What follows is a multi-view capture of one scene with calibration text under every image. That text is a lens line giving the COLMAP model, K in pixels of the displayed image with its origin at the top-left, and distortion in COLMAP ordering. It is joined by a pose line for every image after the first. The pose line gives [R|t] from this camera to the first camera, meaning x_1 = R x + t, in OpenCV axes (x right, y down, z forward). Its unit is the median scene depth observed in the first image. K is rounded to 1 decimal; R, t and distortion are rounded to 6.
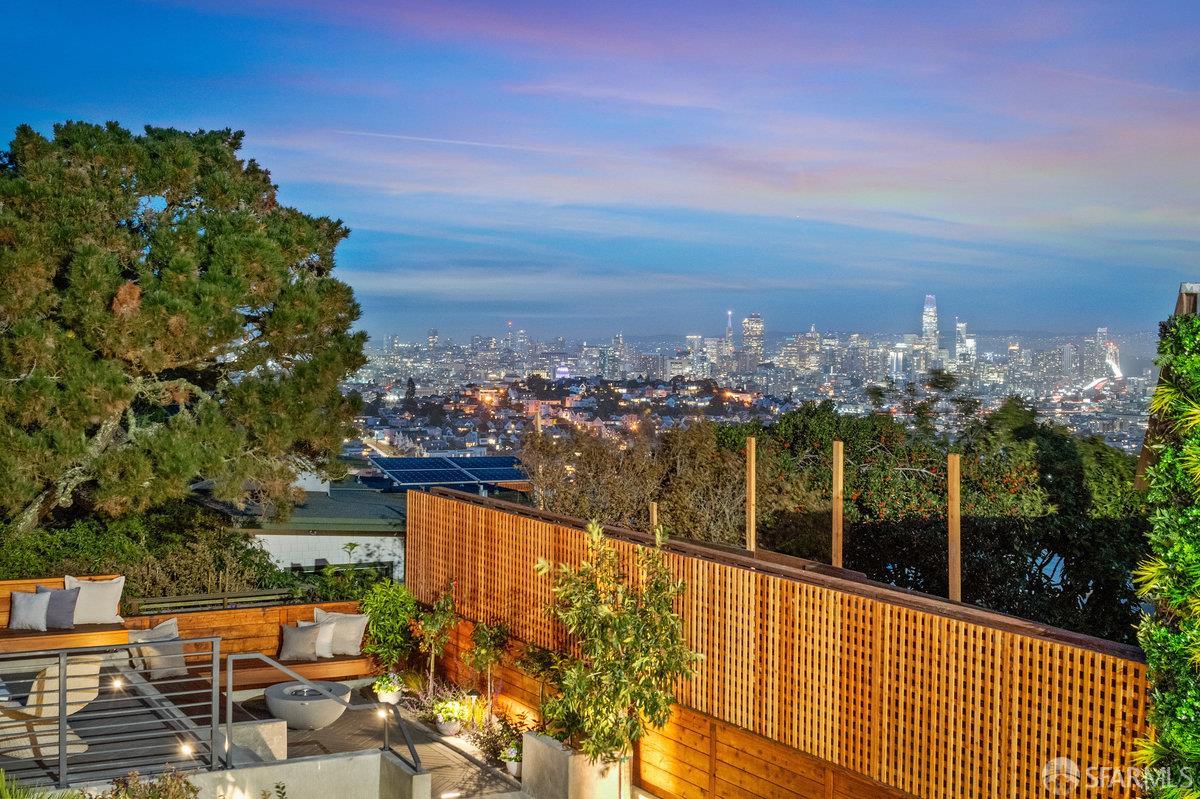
lens RADIAL K [[1618.9, 0, 603.9], [0, 1618.9, 400.8], [0, 0, 1]] dist [-0.022185, 0.000000]
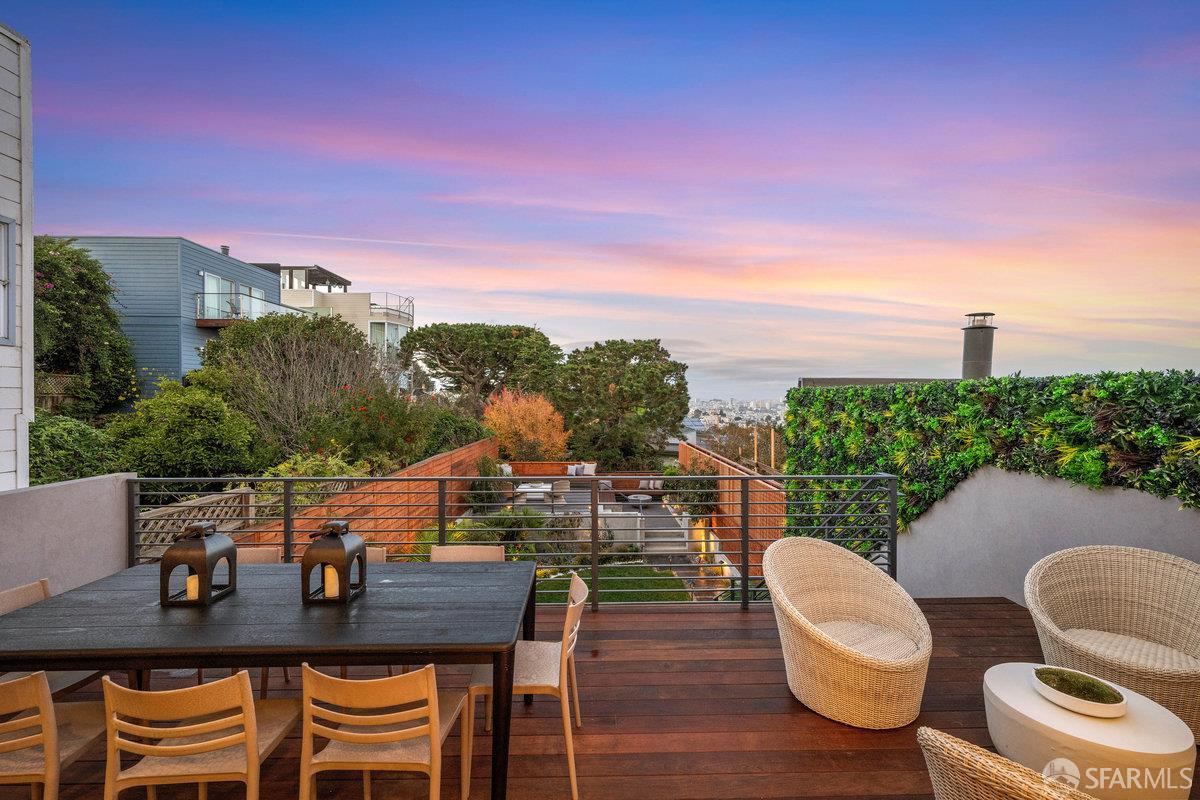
lens RADIAL K [[511.4, 0, 599.1], [0, 511.4, 399.9], [0, 0, 1]] dist [-0.000889, 0.000133]
pose [[0.886875, -0.010100, -0.461898, 0.355214], [-0.007034, 0.999350, -0.035359, 0.007336], [0.461955, 0.034608, 0.886228, -0.064714]]
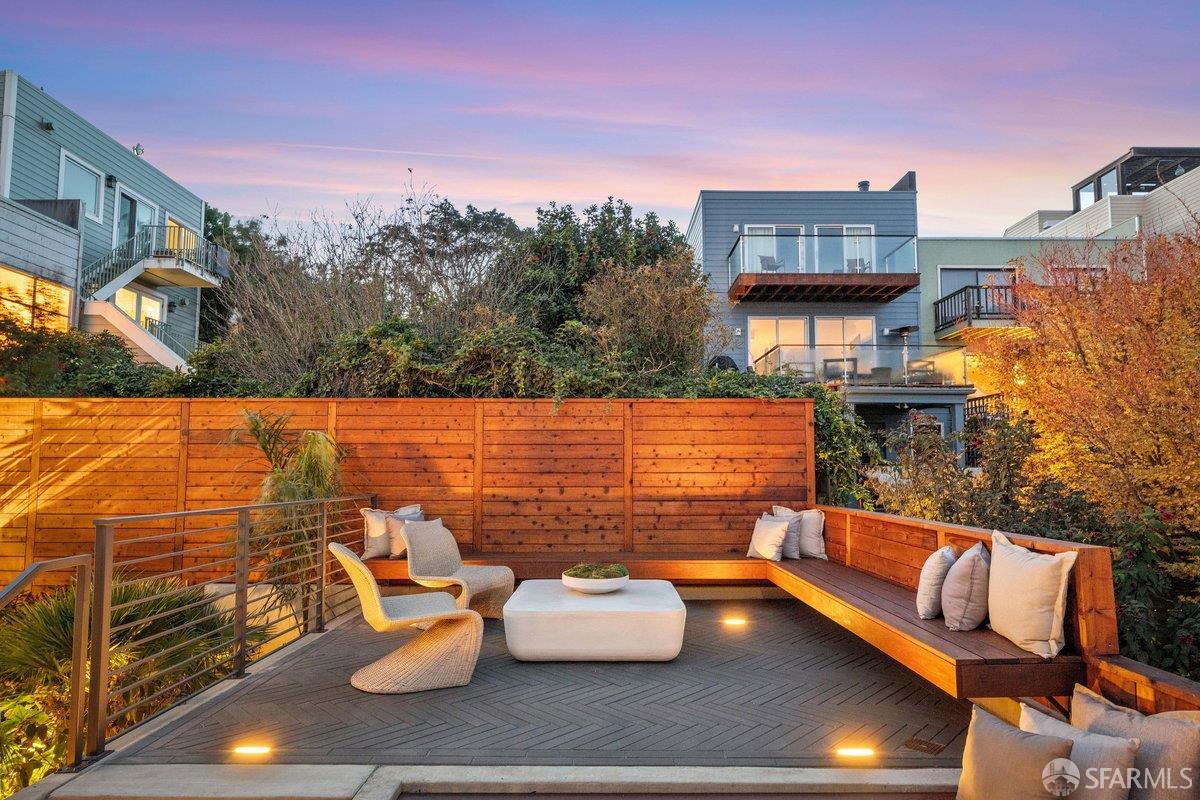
lens RADIAL K [[657.4, 0, 597.8], [0, 657.4, 410.8], [0, 0, 1]] dist [-0.013577, 0.001661]
pose [[-0.495235, -0.099944, -0.862991, -0.137270], [-0.043714, 0.994969, -0.090143, 0.131036], [0.867659, -0.006918, -0.497112, 1.368318]]
